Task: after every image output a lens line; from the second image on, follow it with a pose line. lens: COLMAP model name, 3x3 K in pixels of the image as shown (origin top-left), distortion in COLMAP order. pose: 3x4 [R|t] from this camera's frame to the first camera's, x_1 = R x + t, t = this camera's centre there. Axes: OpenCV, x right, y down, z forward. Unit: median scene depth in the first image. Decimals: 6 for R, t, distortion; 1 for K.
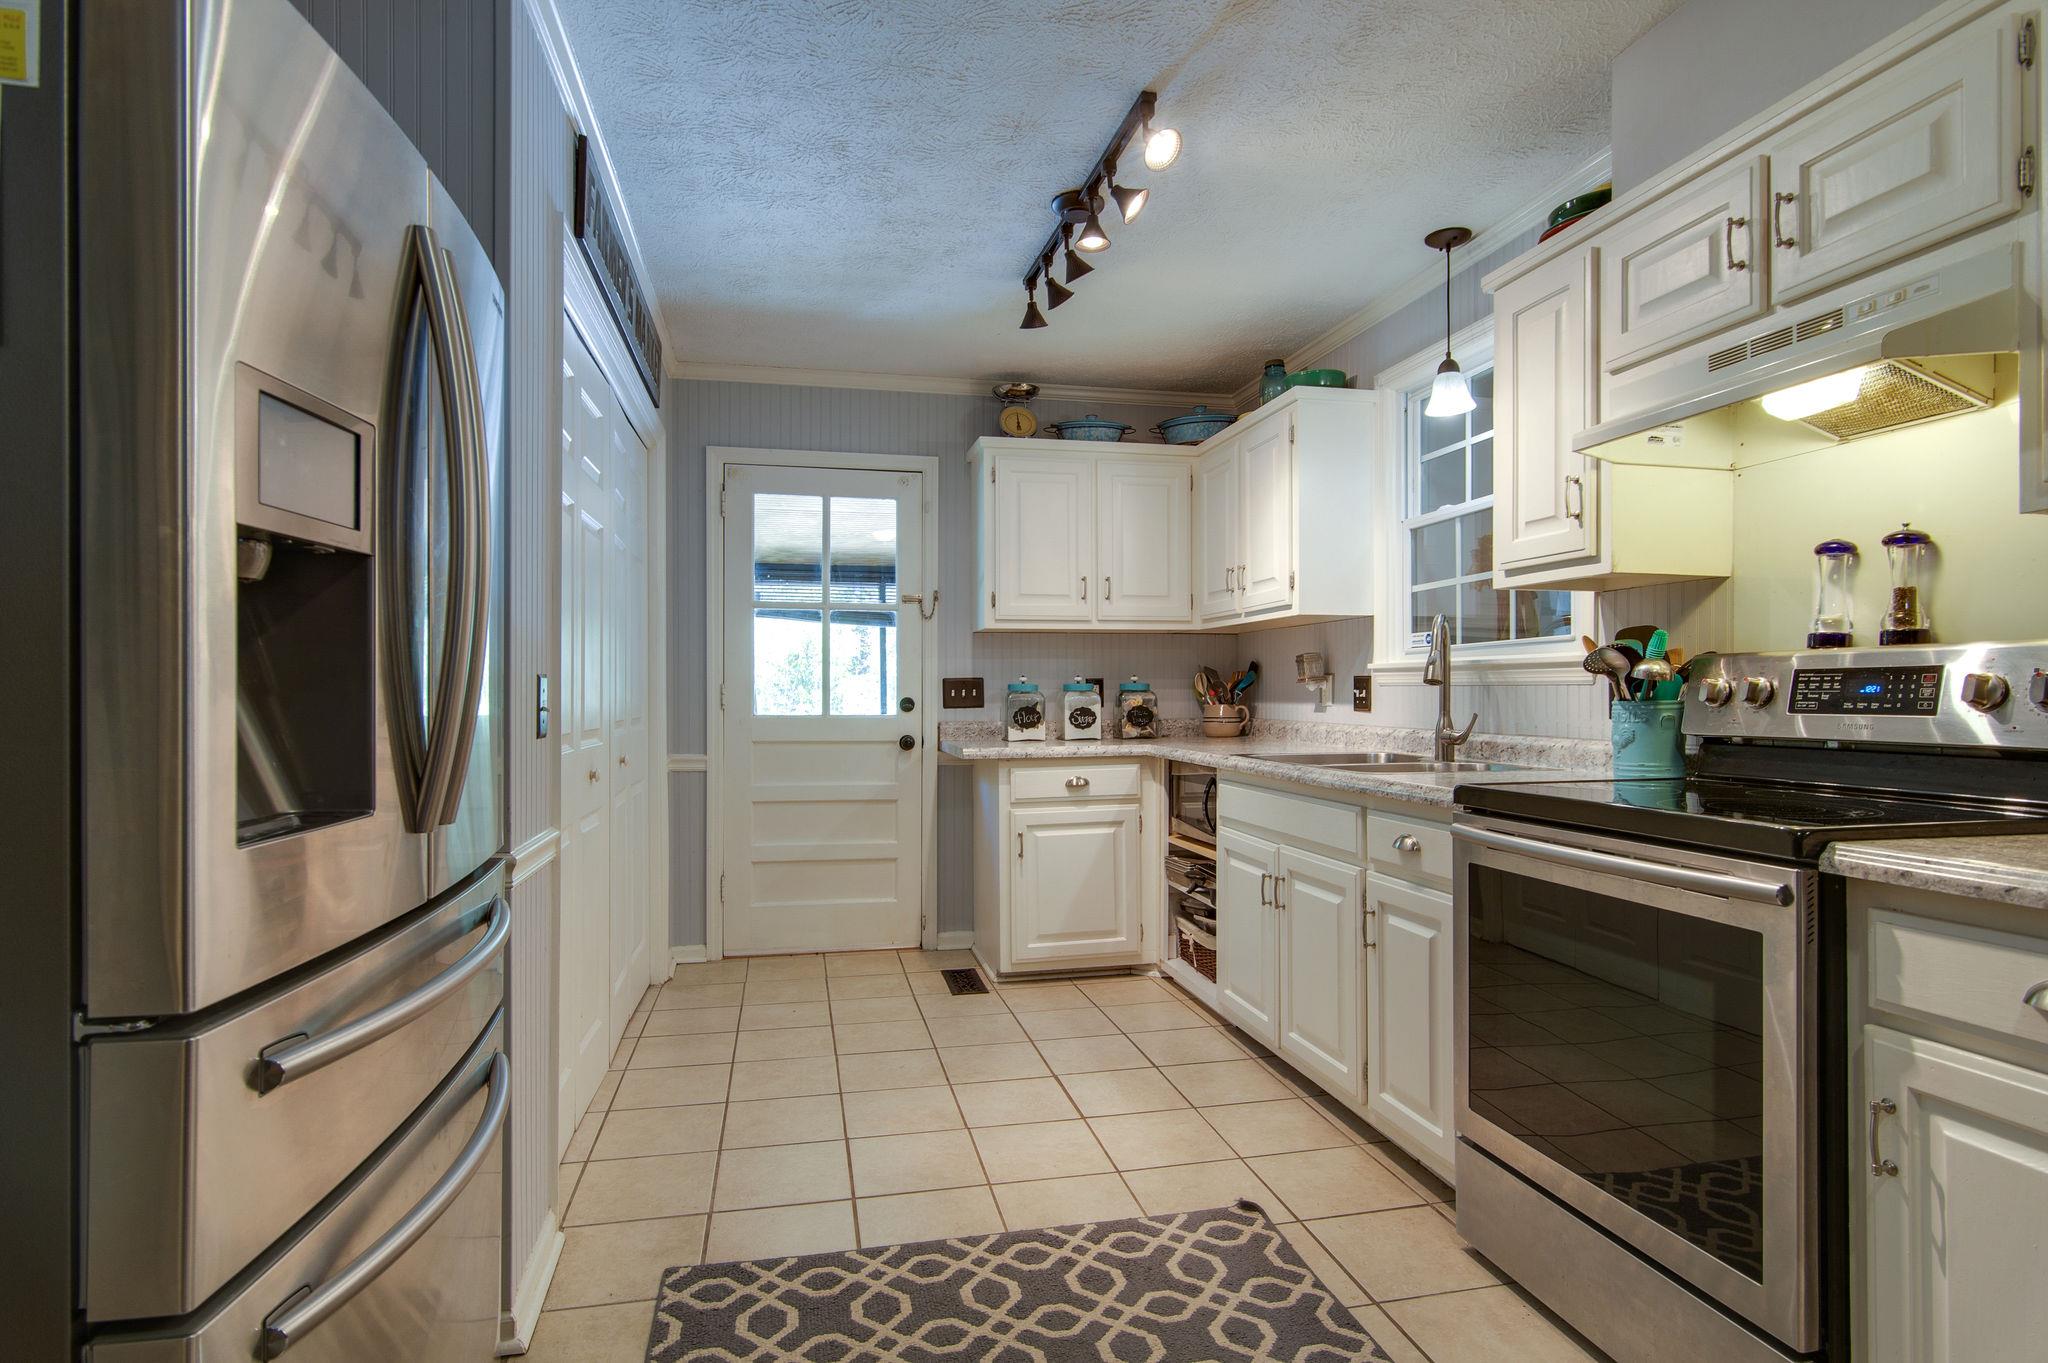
lens RADIAL K [[991.2, 0, 1012.1], [0, 991.2, 695.1], [0, 0, 1]] dist [0.001026, 0.000972]
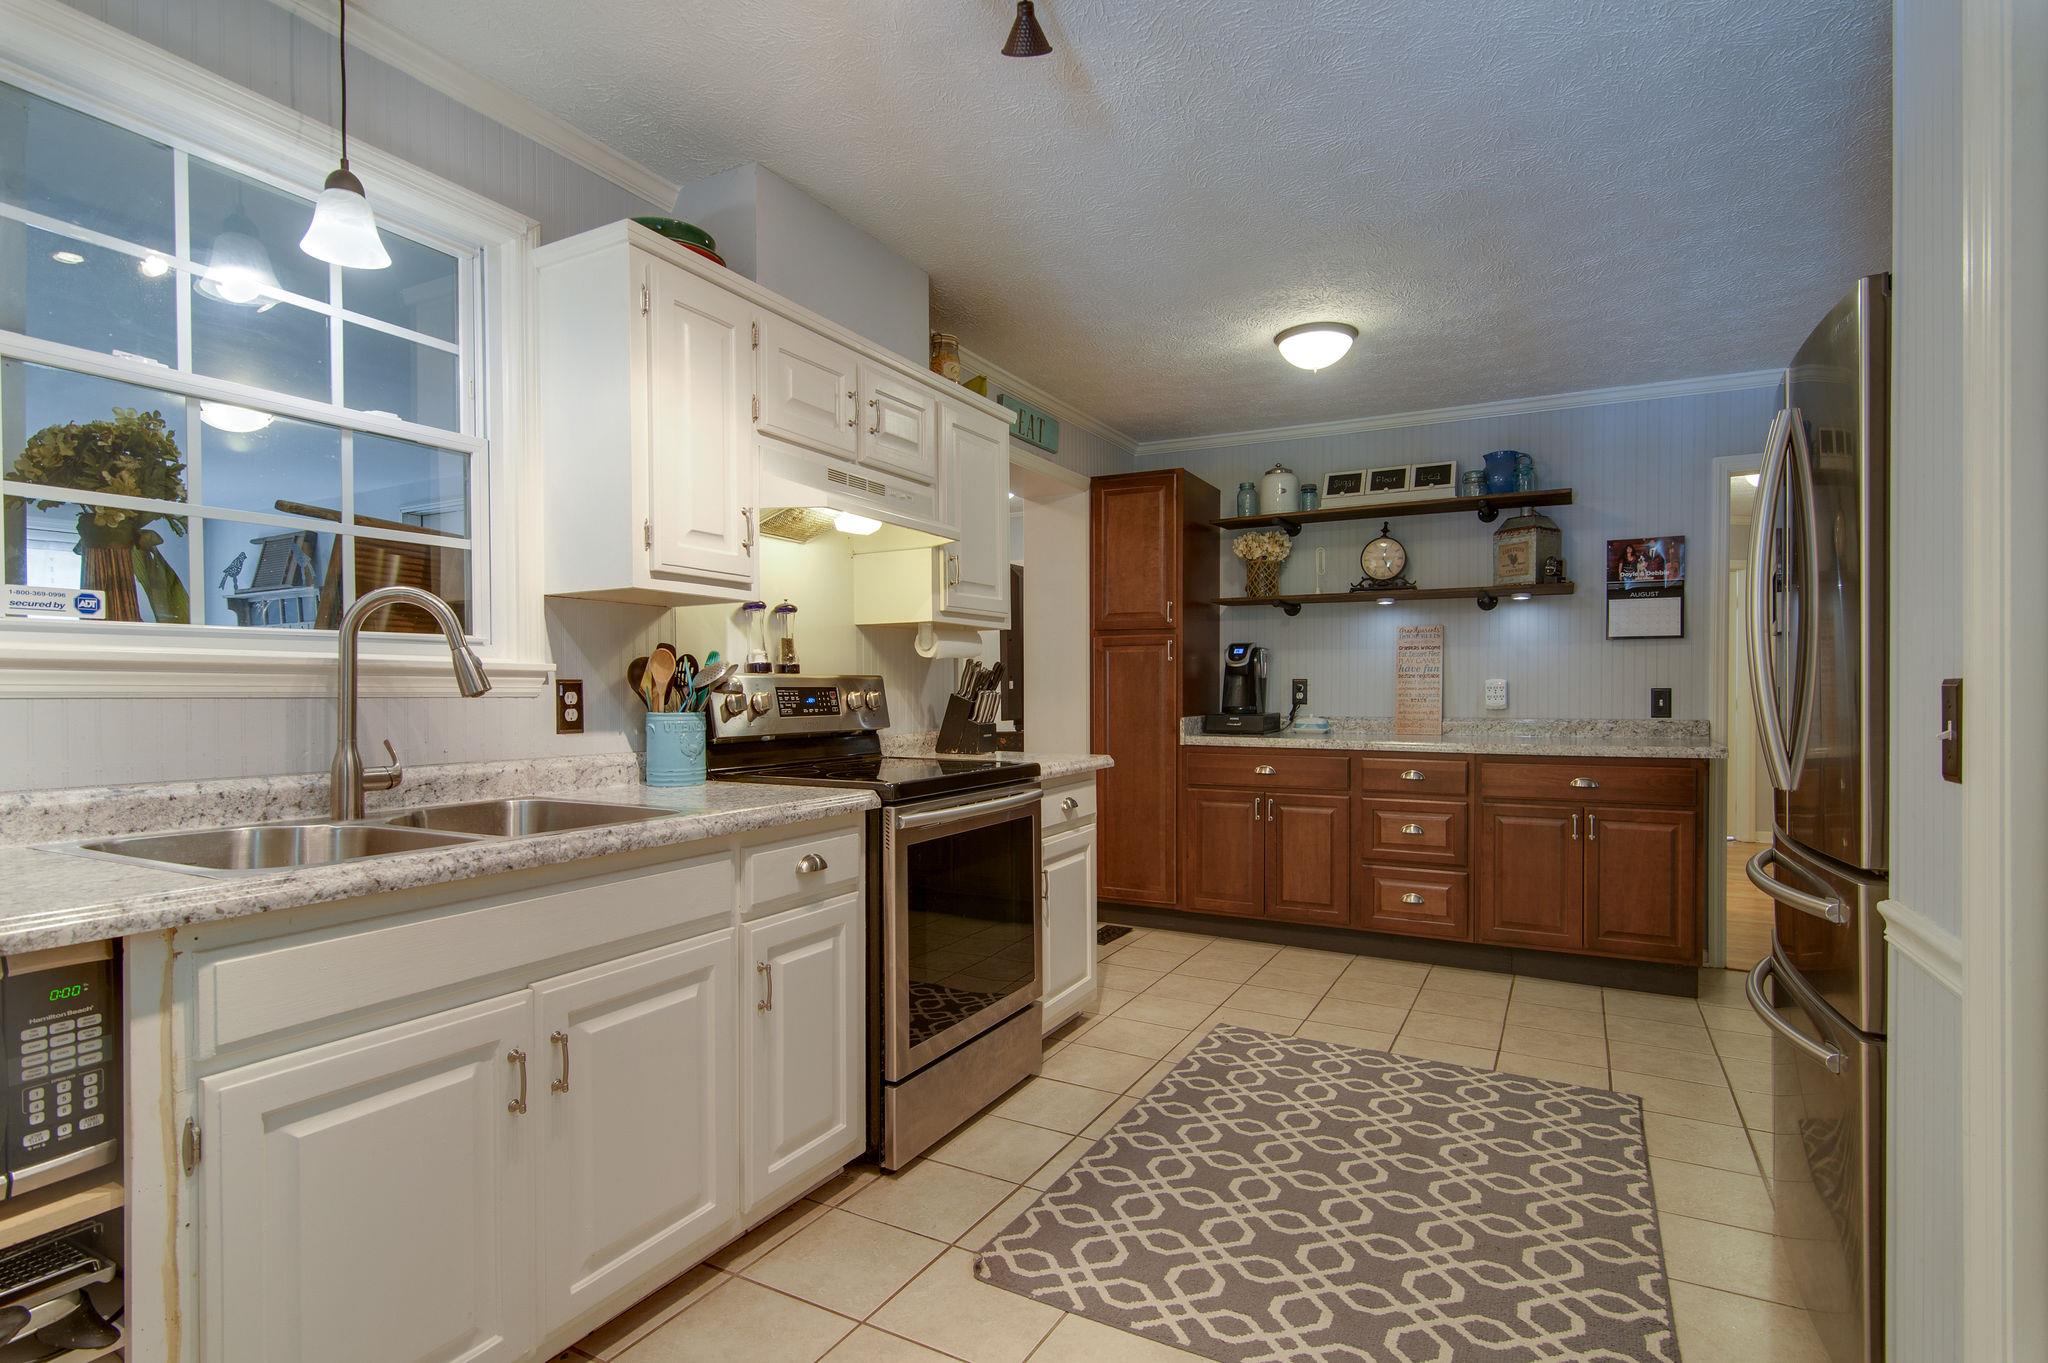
lens RADIAL K [[1024.4, 0, 1009.8], [0, 1024.4, 711.3], [0, 0, 1]] dist [0.000789, 0.000195]
pose [[-0.751023, -0.007775, 0.660230, -0.469650], [0.004572, 0.999845, 0.016975, -0.014640], [-0.660260, 0.015767, -0.750872, 1.932988]]
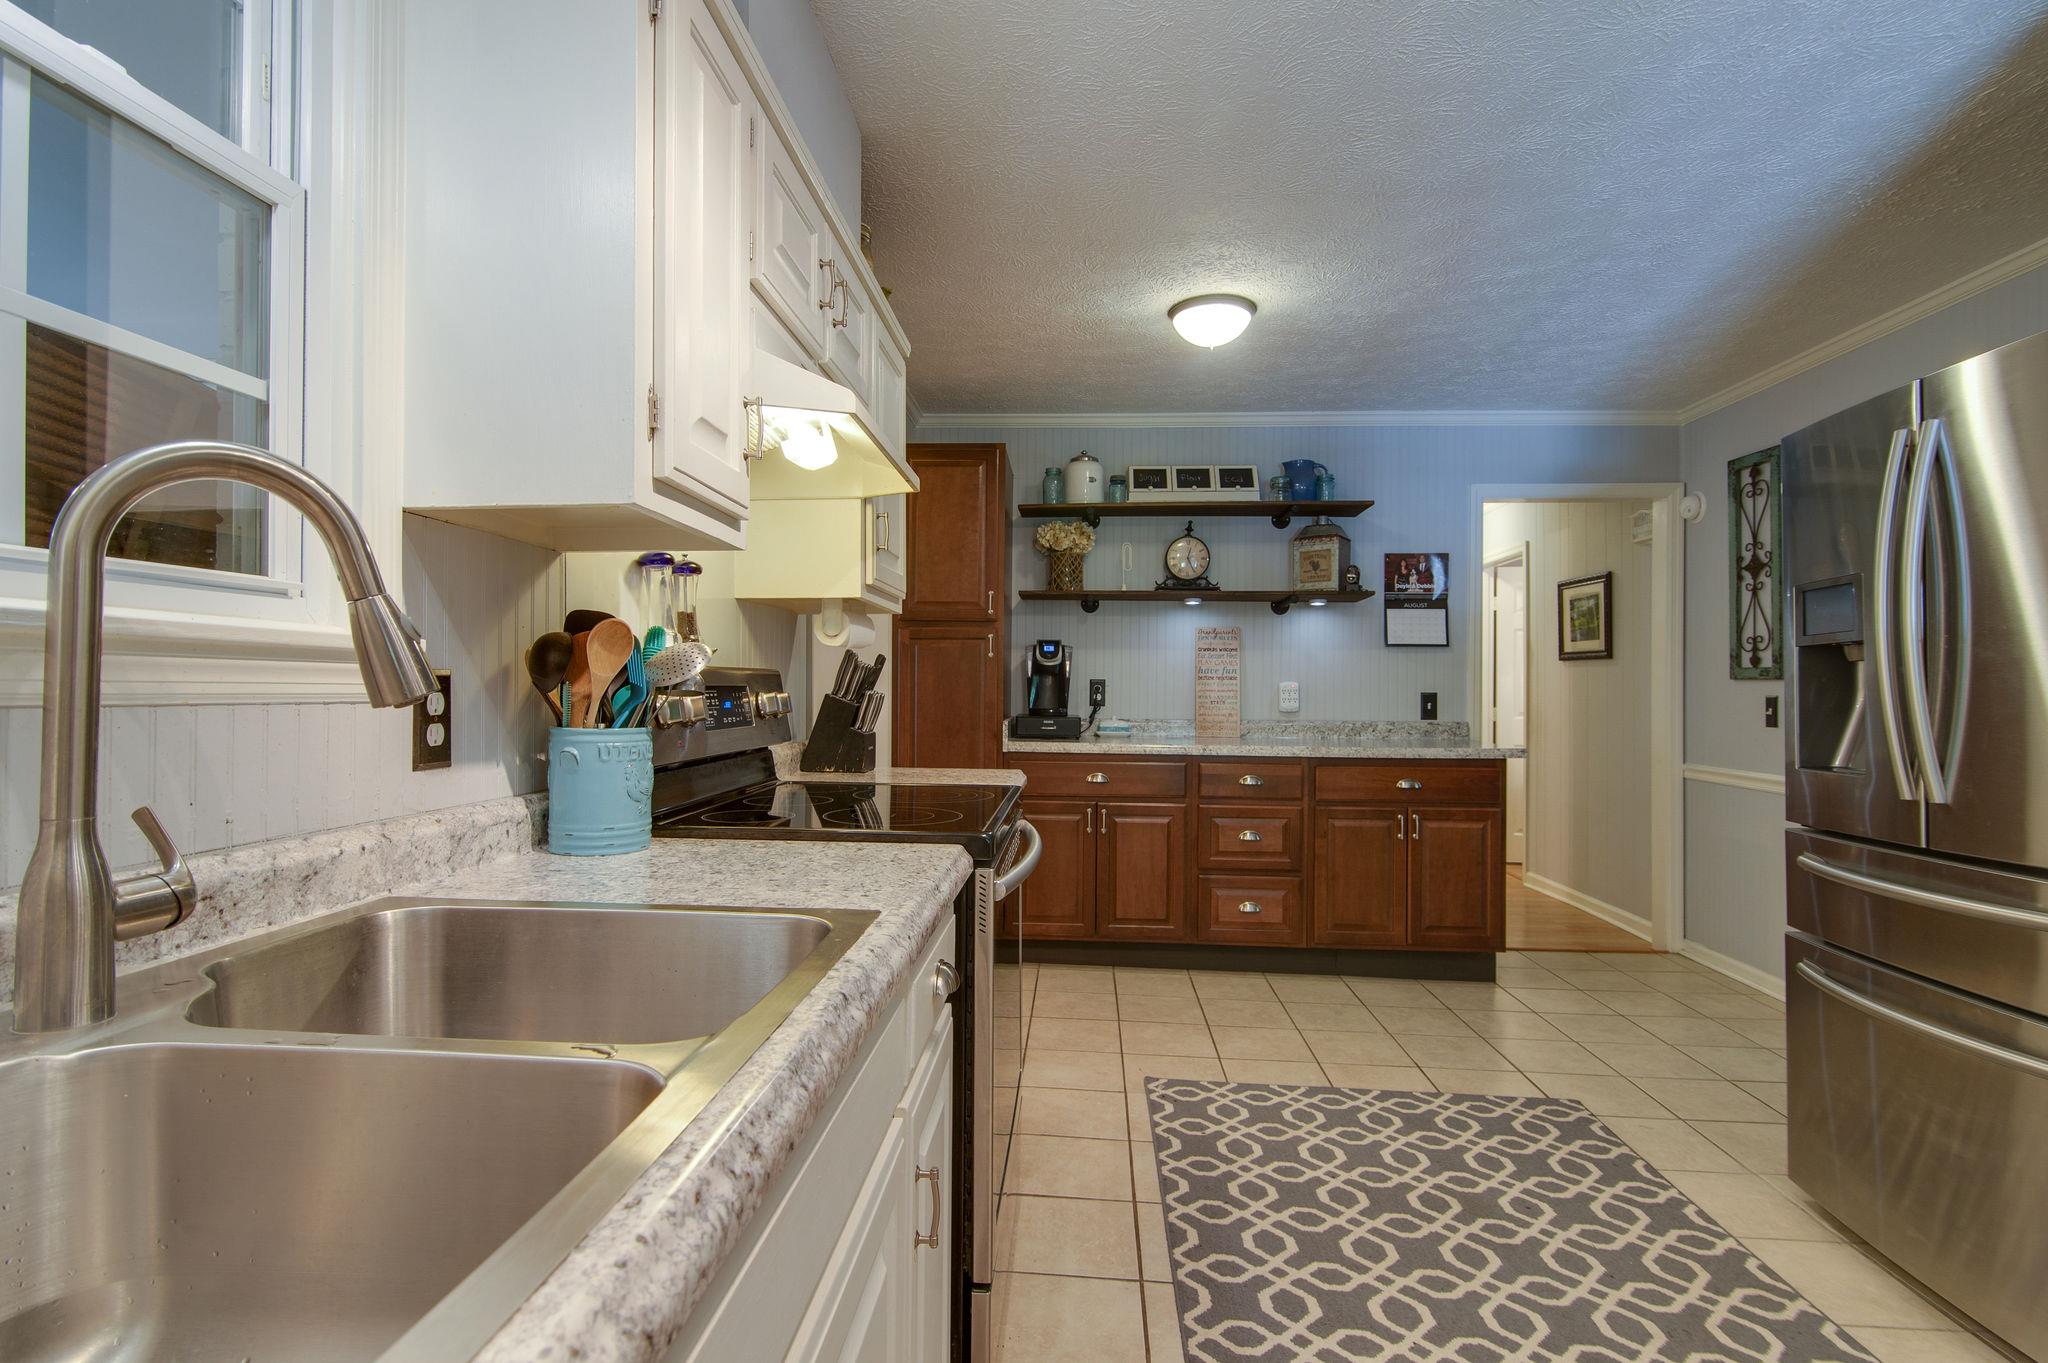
lens RADIAL K [[1005.9, 0, 1010.0], [0, 1005.9, 686.0], [0, 0, 1]] dist [-0.004882, 0.000514]
pose [[-0.955147, -0.002432, 0.296121, 0.216313], [-0.003858, 0.999984, -0.004232, -0.022402], [-0.296106, -0.005185, -0.955141, 1.867700]]
